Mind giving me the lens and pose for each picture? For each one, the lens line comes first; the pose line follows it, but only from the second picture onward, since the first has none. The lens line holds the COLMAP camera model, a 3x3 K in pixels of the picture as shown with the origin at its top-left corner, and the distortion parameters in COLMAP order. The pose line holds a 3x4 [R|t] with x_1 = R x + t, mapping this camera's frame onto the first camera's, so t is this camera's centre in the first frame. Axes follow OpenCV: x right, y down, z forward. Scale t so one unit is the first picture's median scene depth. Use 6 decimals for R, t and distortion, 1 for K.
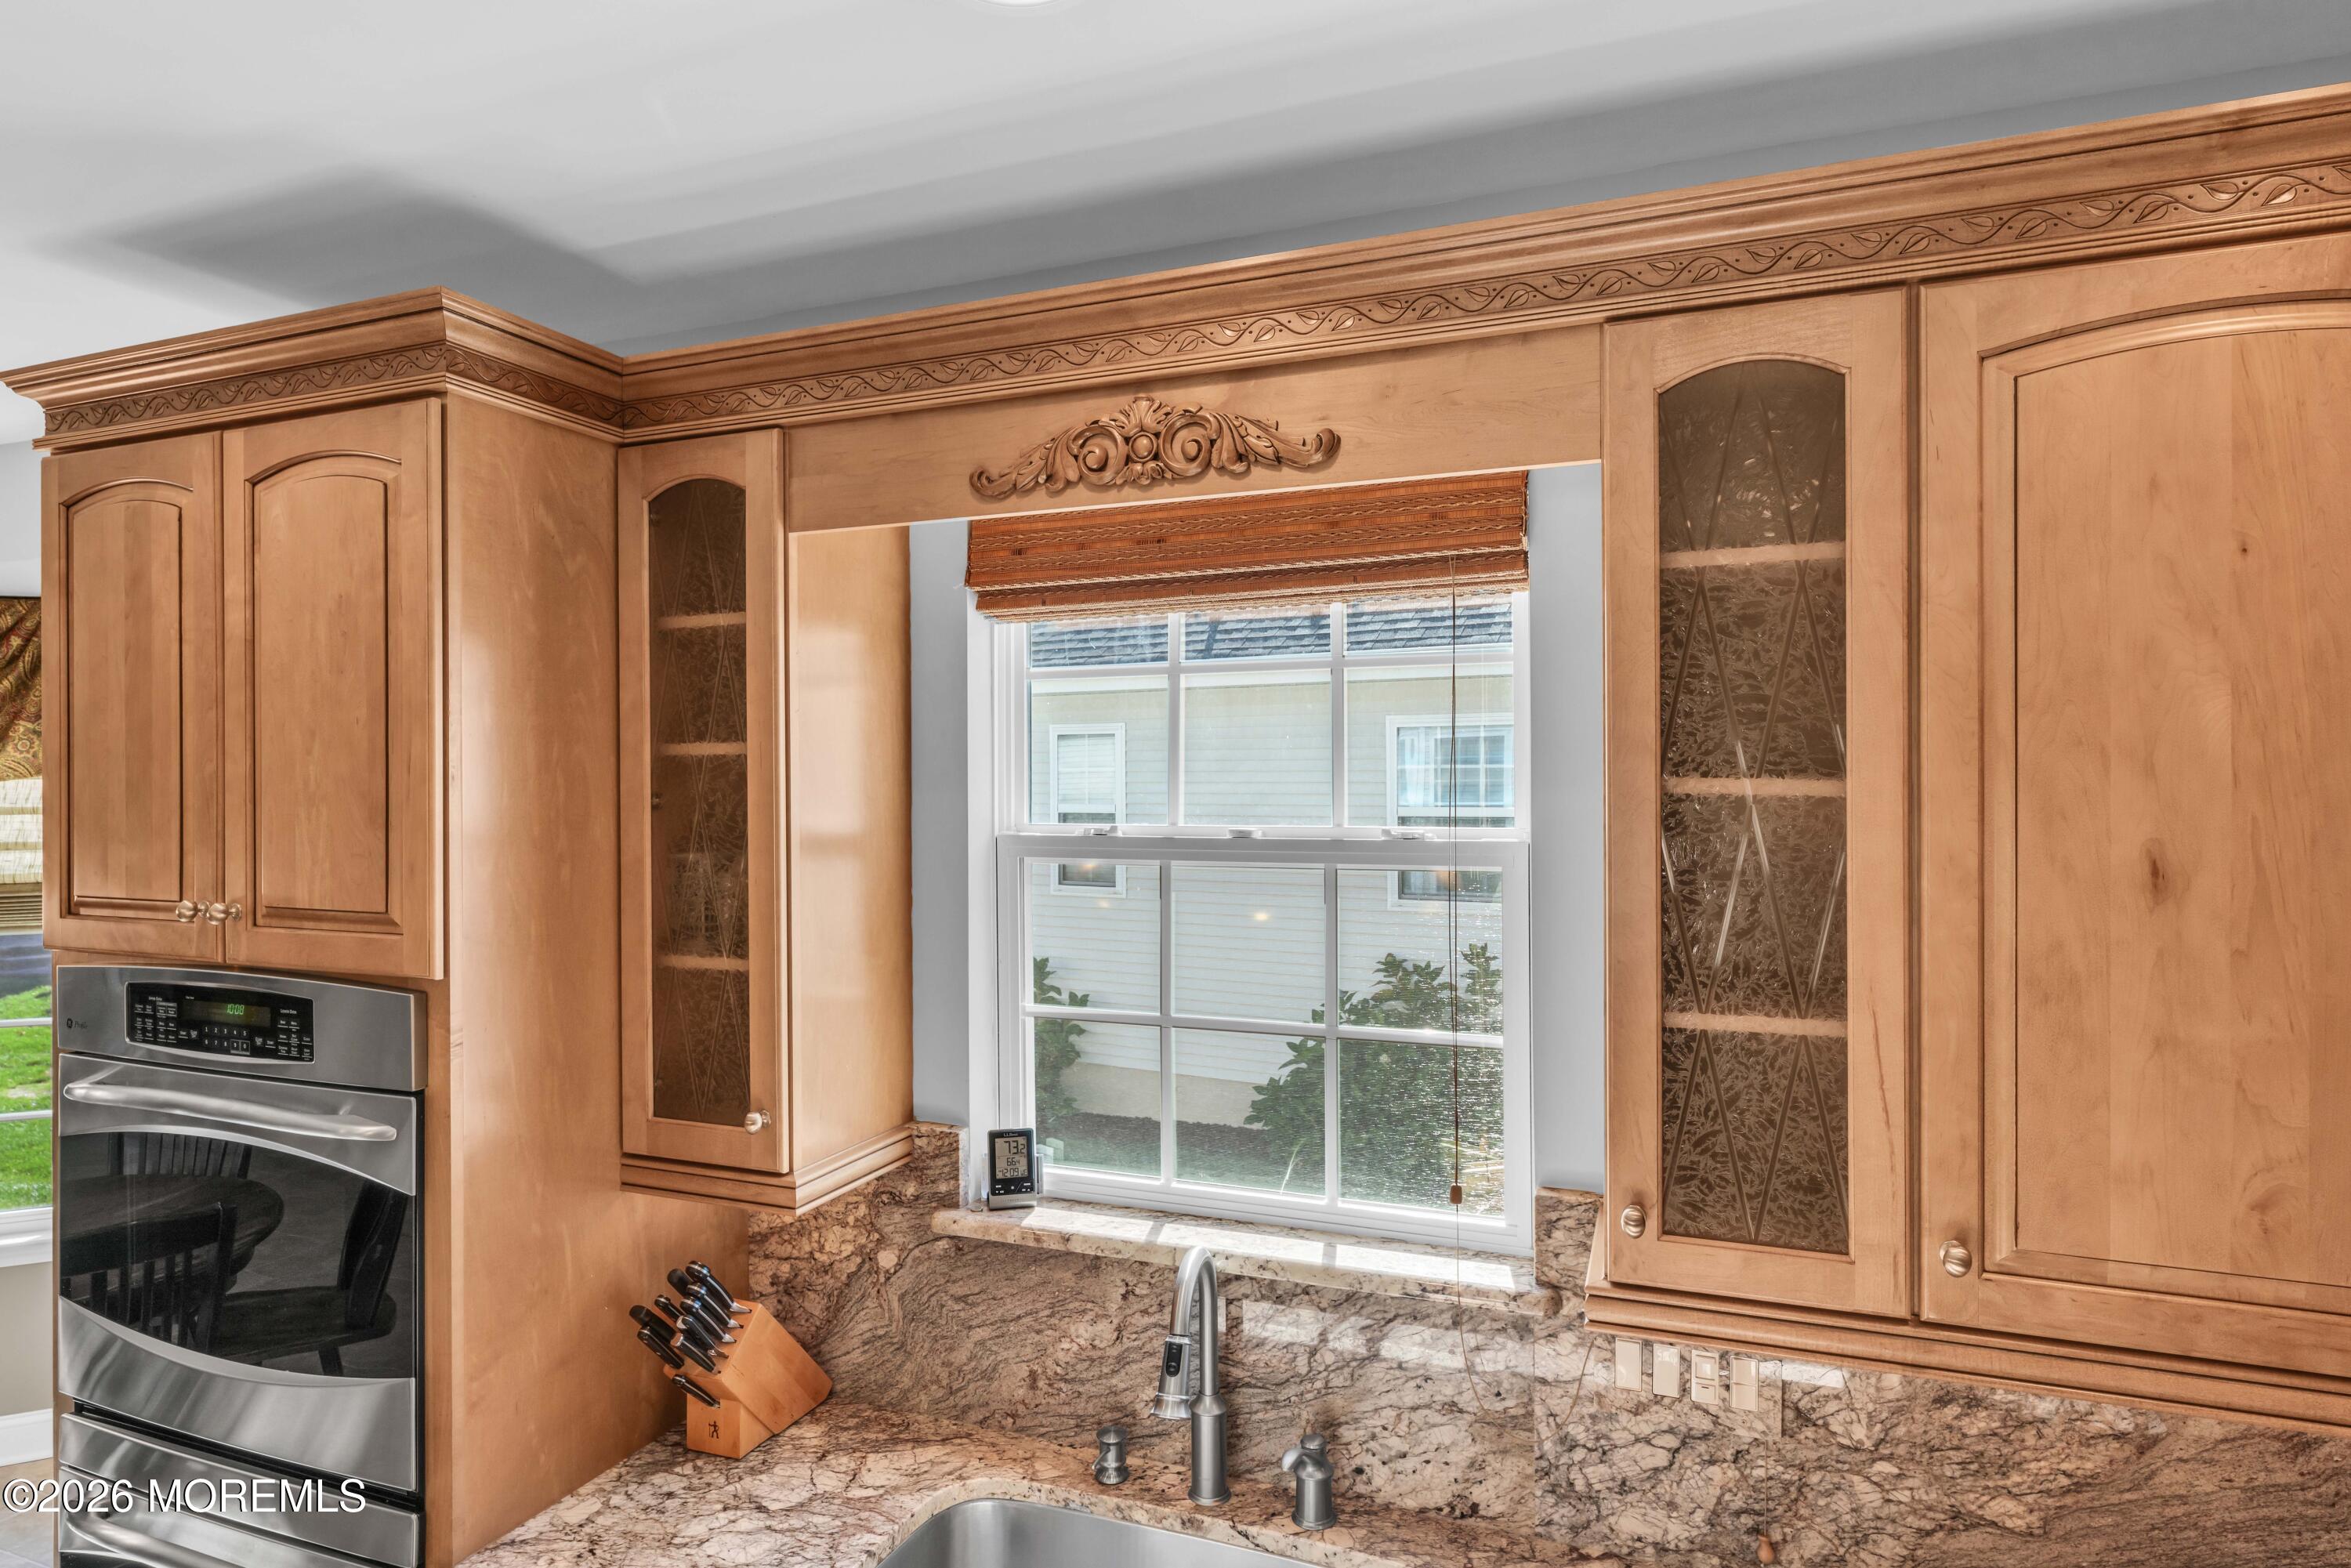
lens RADIAL K [[1311.8, 0, 1175.2], [0, 1311.8, 780.9], [0, 0, 1]] dist [-0.002402, 0.002097]
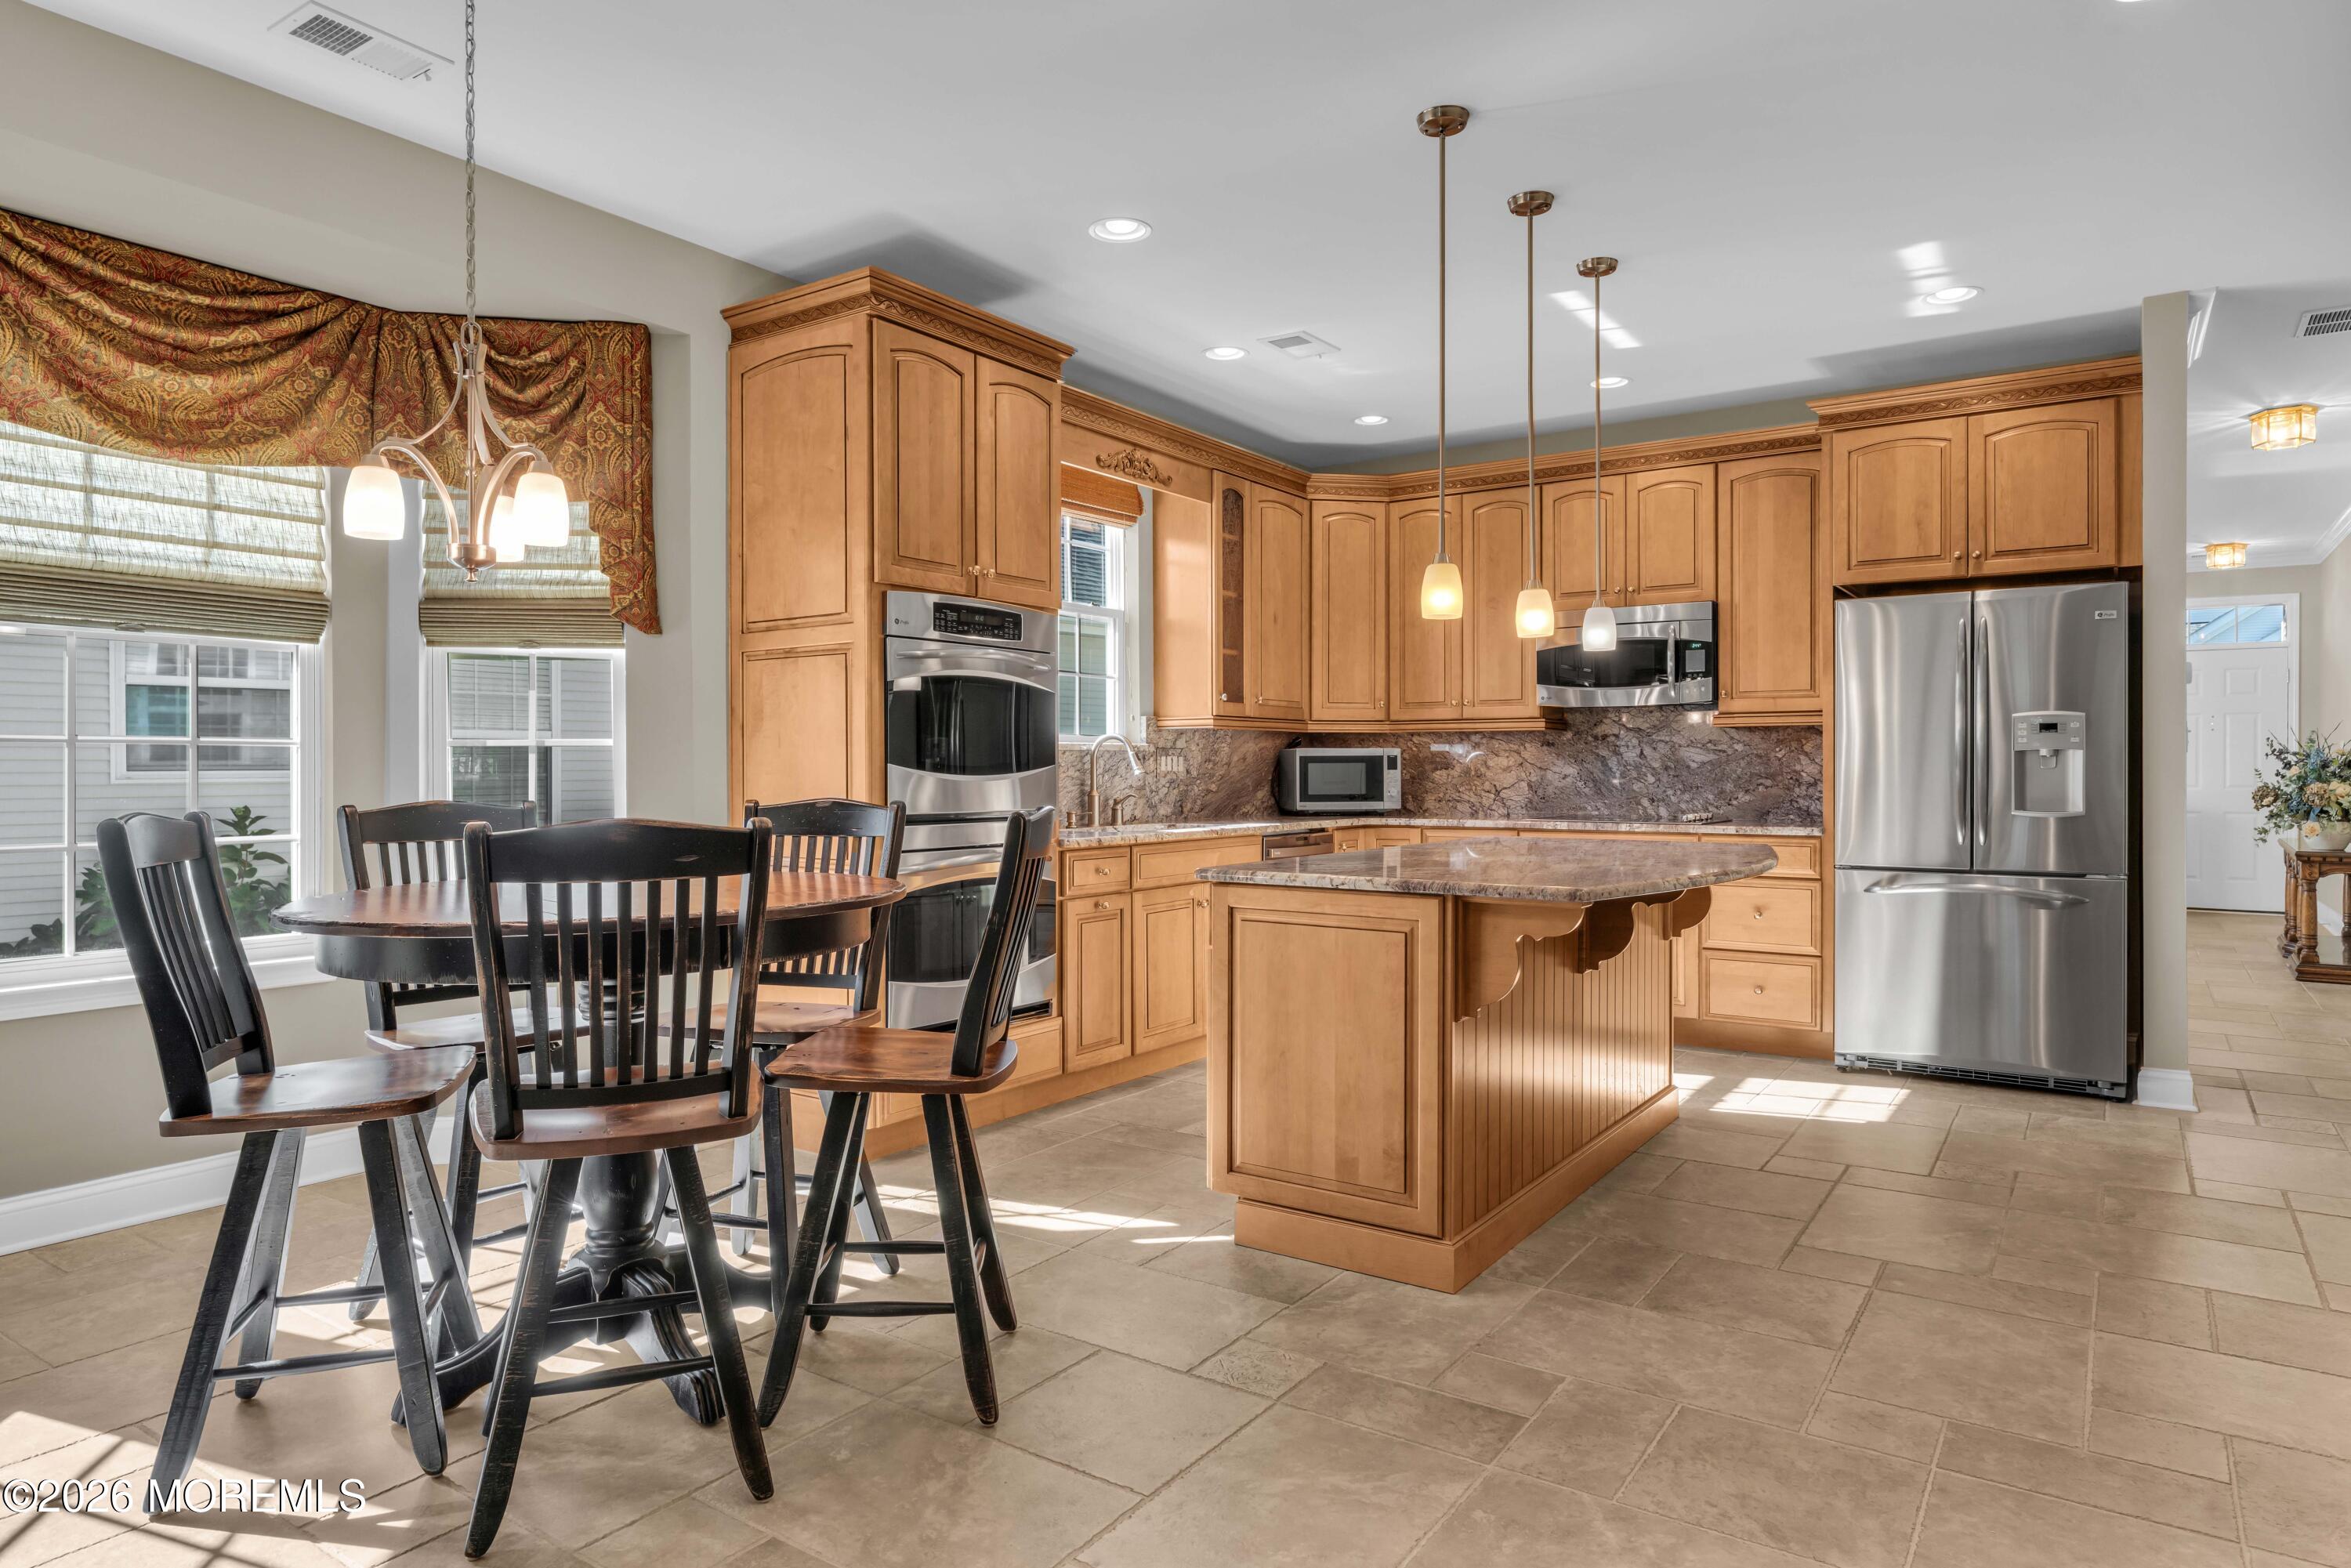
lens RADIAL K [[1377.5, 0, 1173.5], [0, 1377.5, 776.8], [0, 0, 1]] dist [-0.000347, -0.000515]
pose [[0.222329, -0.002308, 0.974969, -3.184643], [0.003788, 0.999992, 0.001503, 0.481401], [-0.974964, 0.003359, 0.222336, 0.180997]]
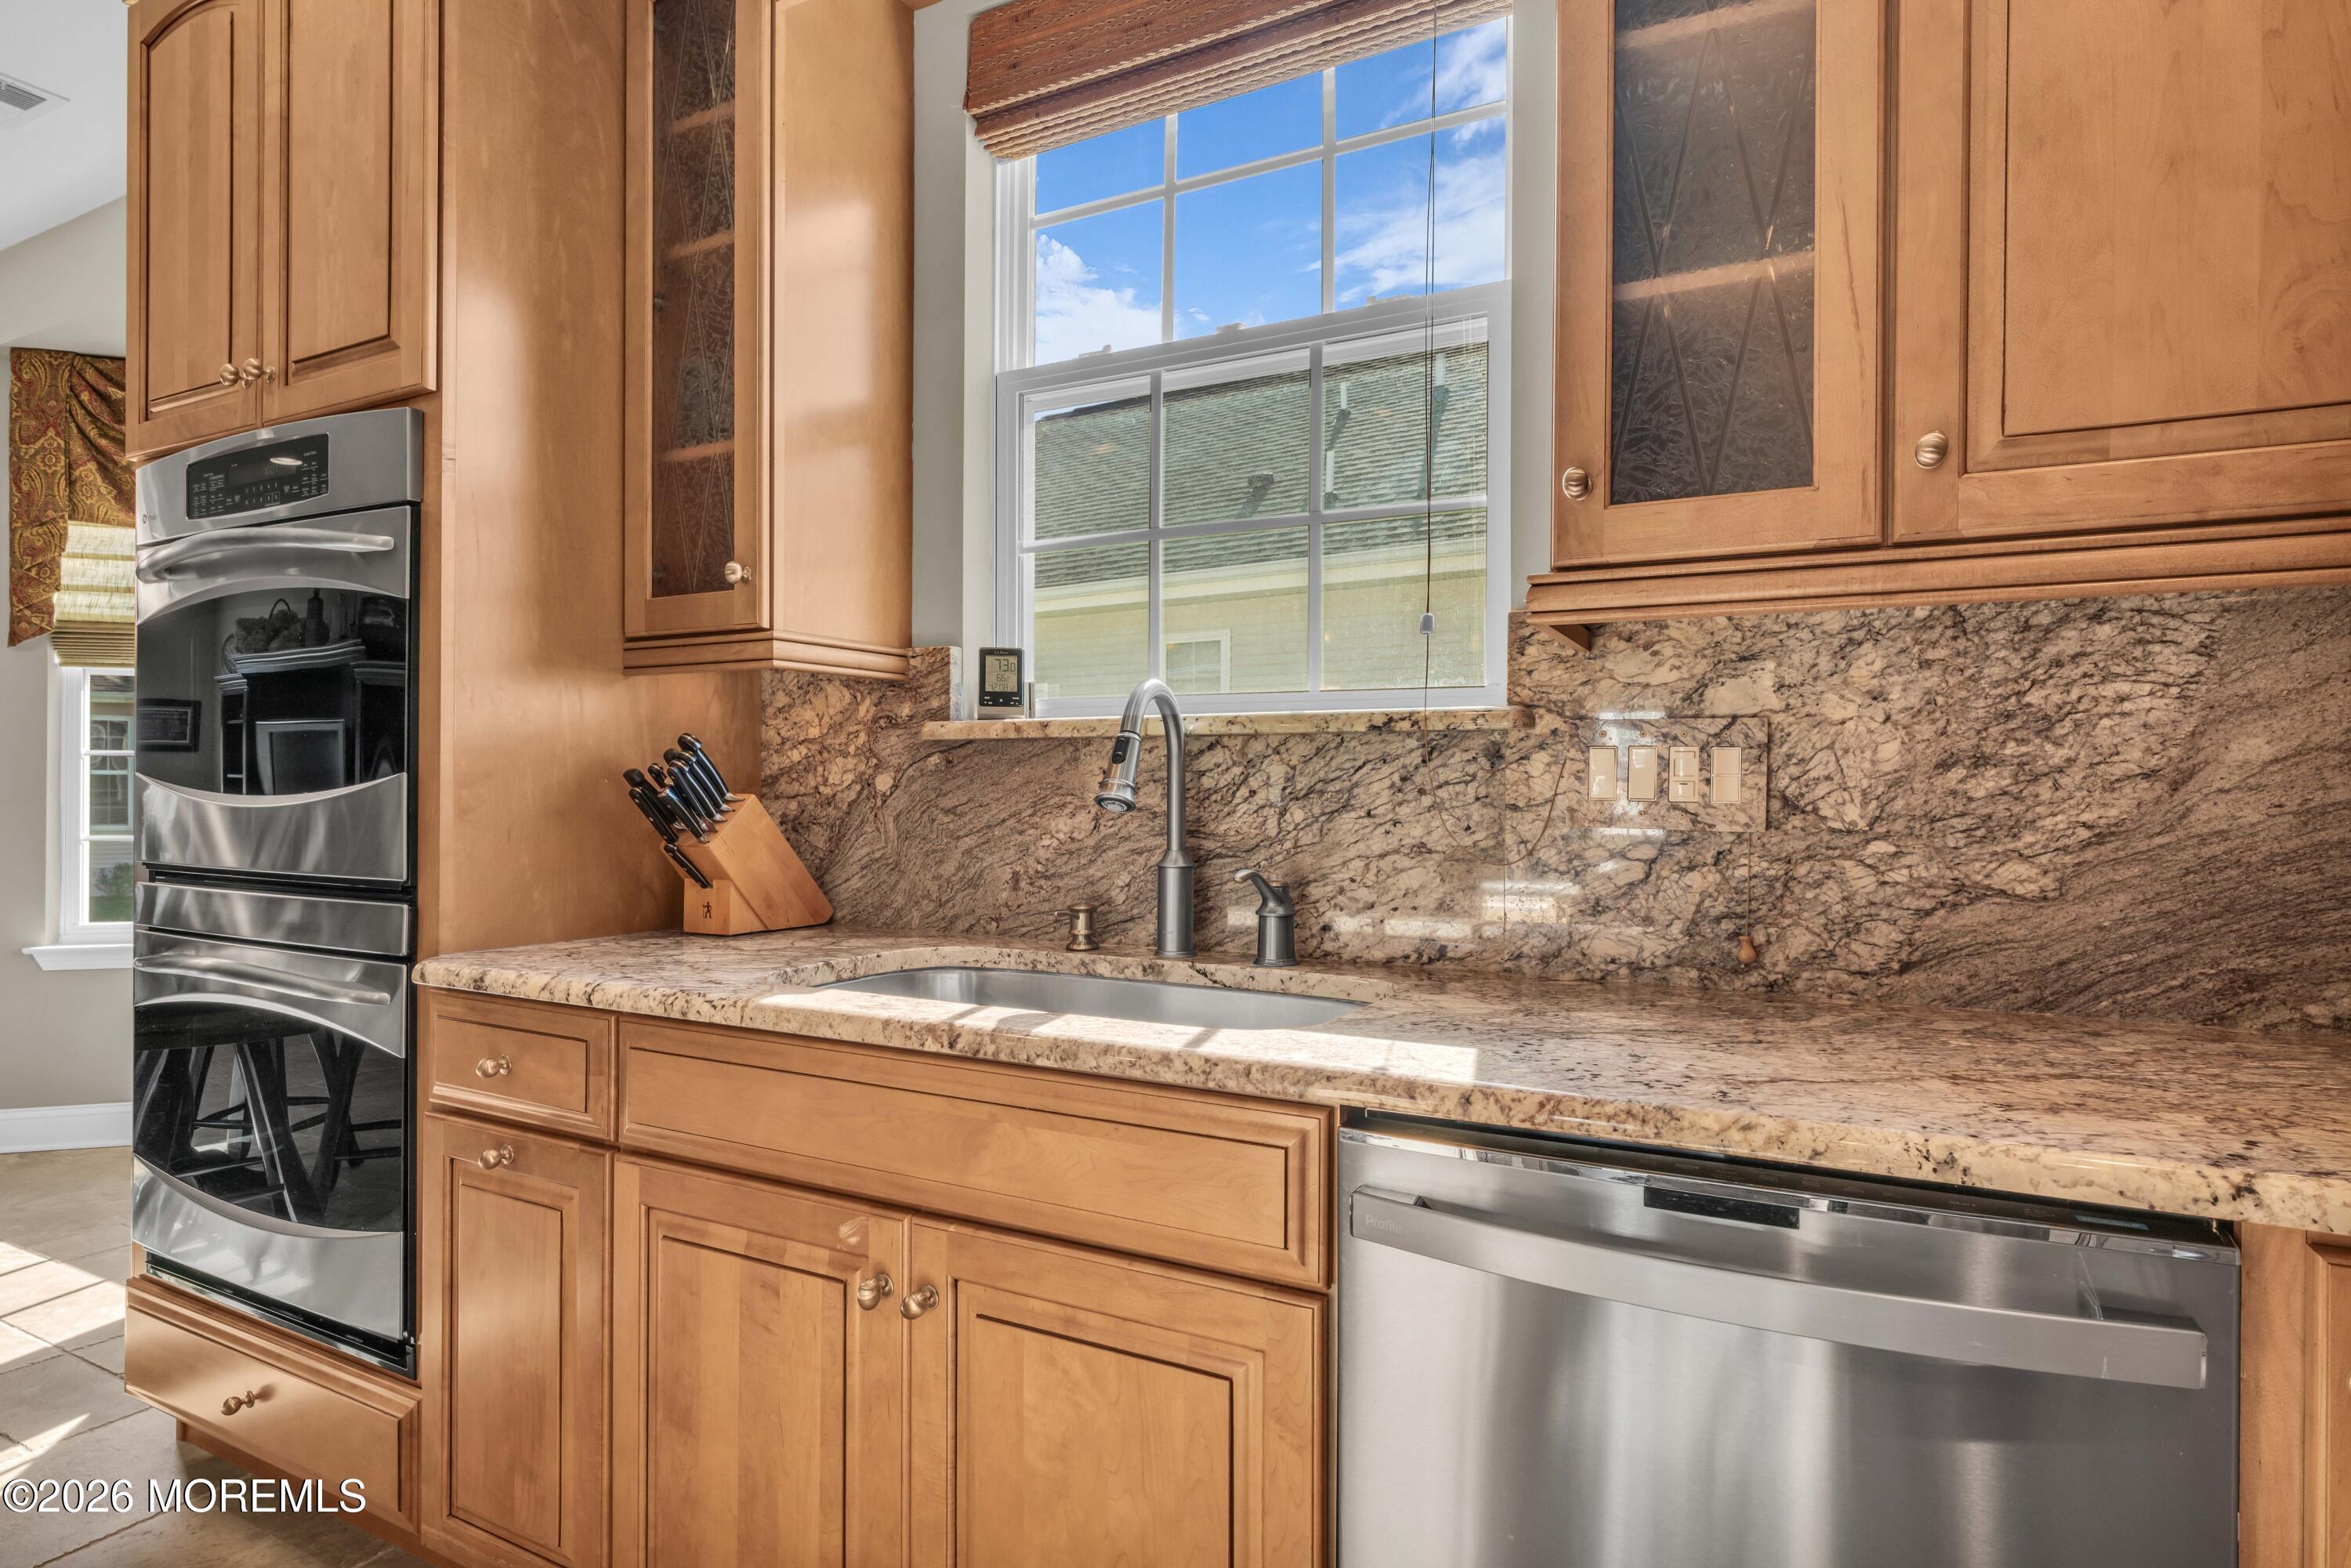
lens RADIAL K [[1244.6, 0, 1171.7], [0, 1244.6, 793.0], [0, 0, 1]] dist [-0.001419, 0.000517]
pose [[0.993962, 0.011548, -0.109117, 0.137782], [-0.011292, 0.999932, 0.002967, 0.466959], [0.109144, -0.001717, 0.994024, 0.079422]]
